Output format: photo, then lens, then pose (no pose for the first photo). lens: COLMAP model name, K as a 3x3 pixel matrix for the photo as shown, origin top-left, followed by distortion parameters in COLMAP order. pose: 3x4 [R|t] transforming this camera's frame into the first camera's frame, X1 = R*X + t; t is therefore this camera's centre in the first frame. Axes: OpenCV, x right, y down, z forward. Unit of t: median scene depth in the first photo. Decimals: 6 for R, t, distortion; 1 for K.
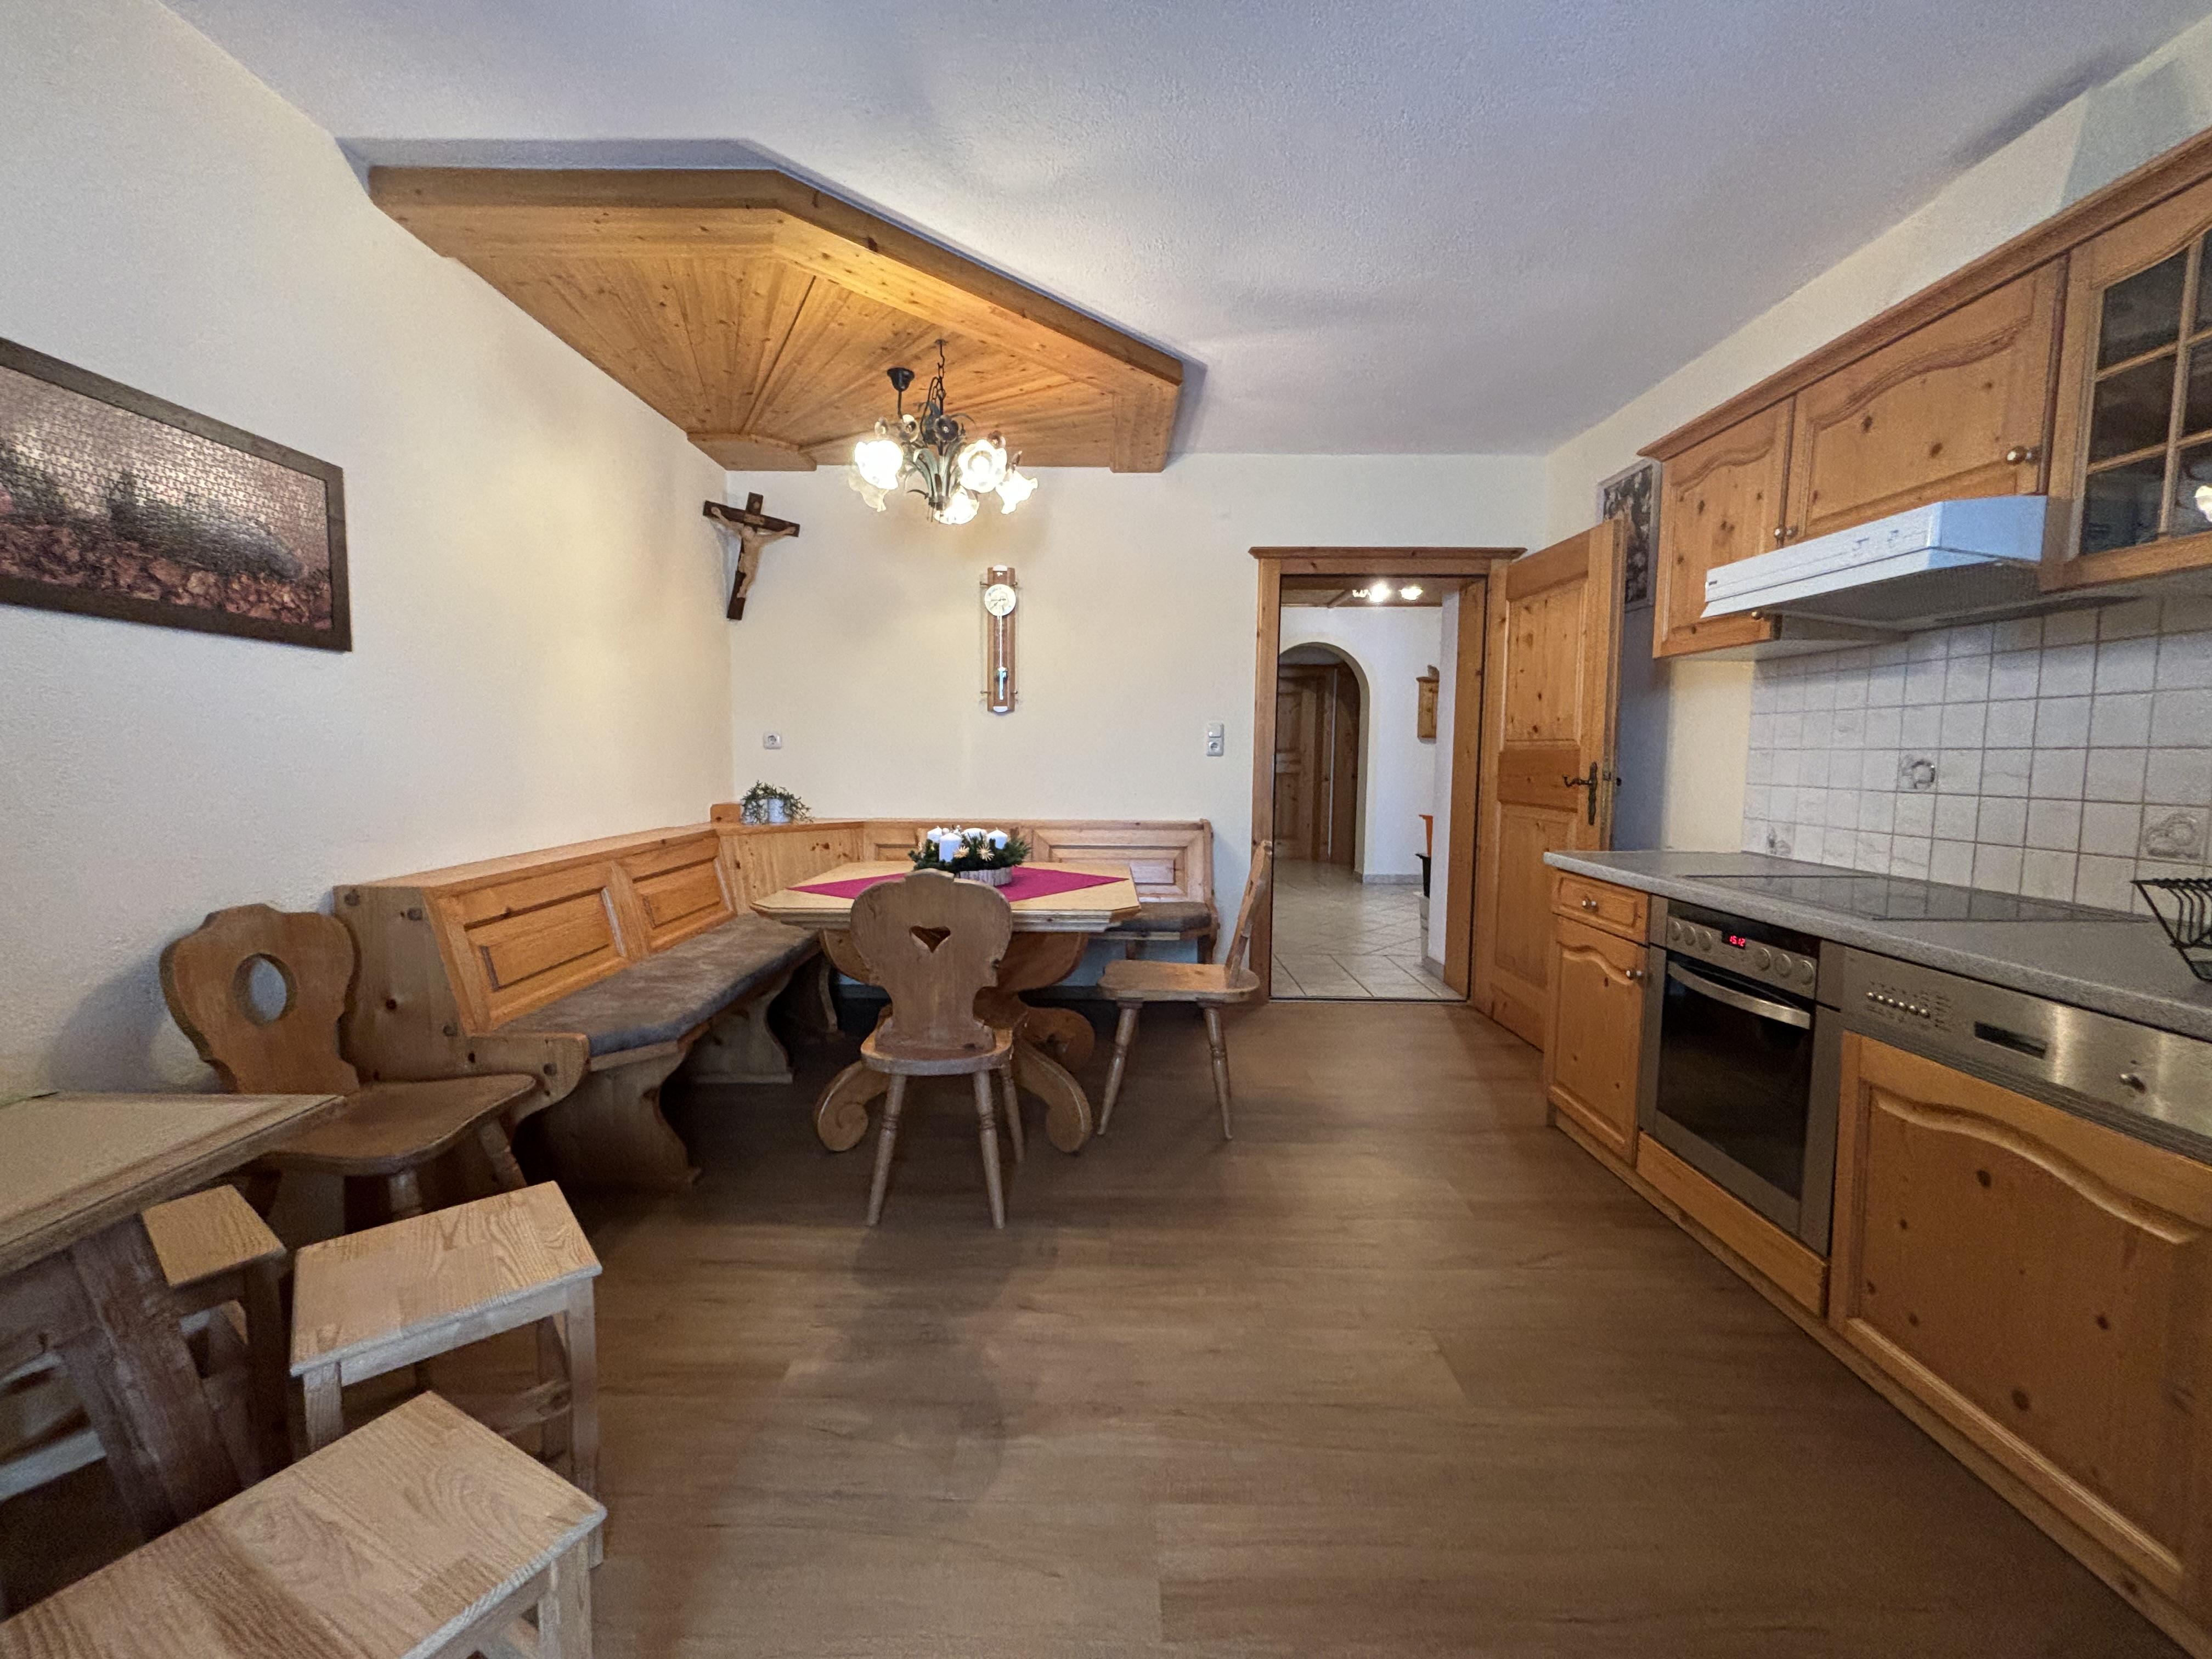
lens RADIAL K [[899.7, 0, 1106.0], [0, 899.7, 829.5], [0, 0, 1]] dist [-0.000608, -0.000030]
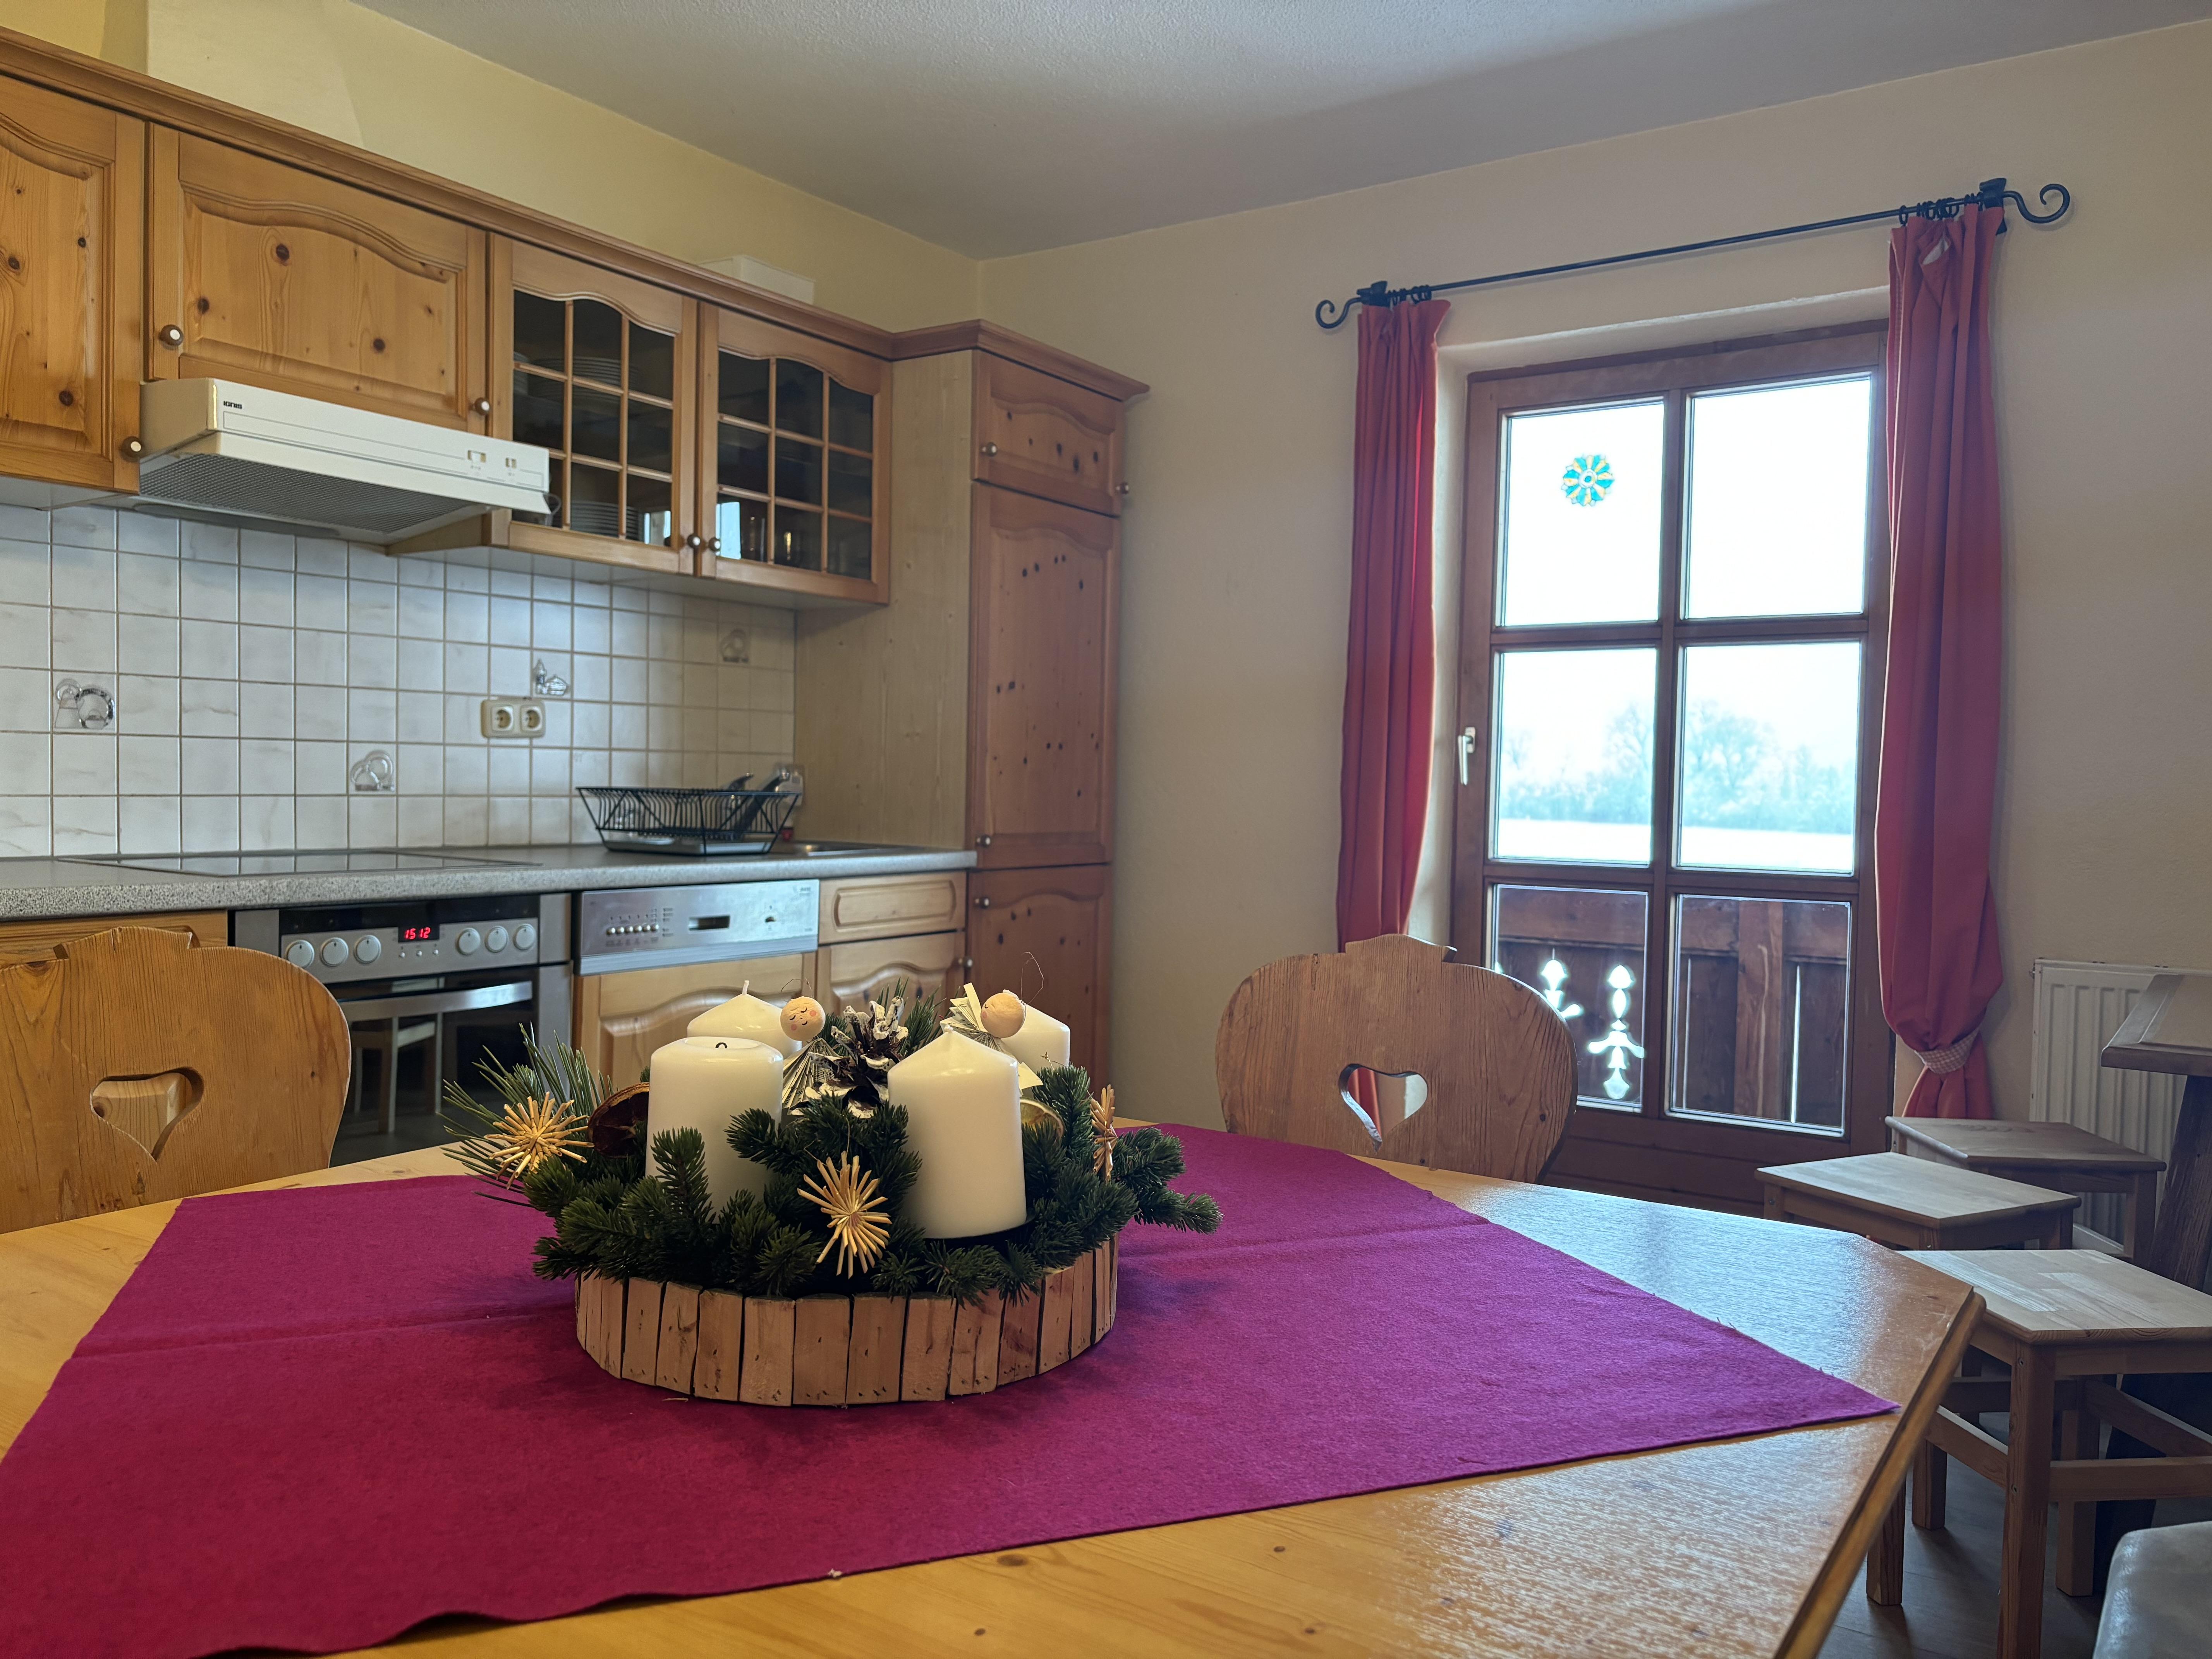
lens RADIAL K [[1679.6, 0, 1106.0], [0, 1679.6, 829.5], [0, 0, 1]] dist [0.010578, 0.003849]
pose [[-0.833351, -0.042526, 0.551106, -0.538767], [0.020288, 0.994011, 0.107381, -0.099872], [-0.552372, 0.100667, -0.827497, 1.799807]]
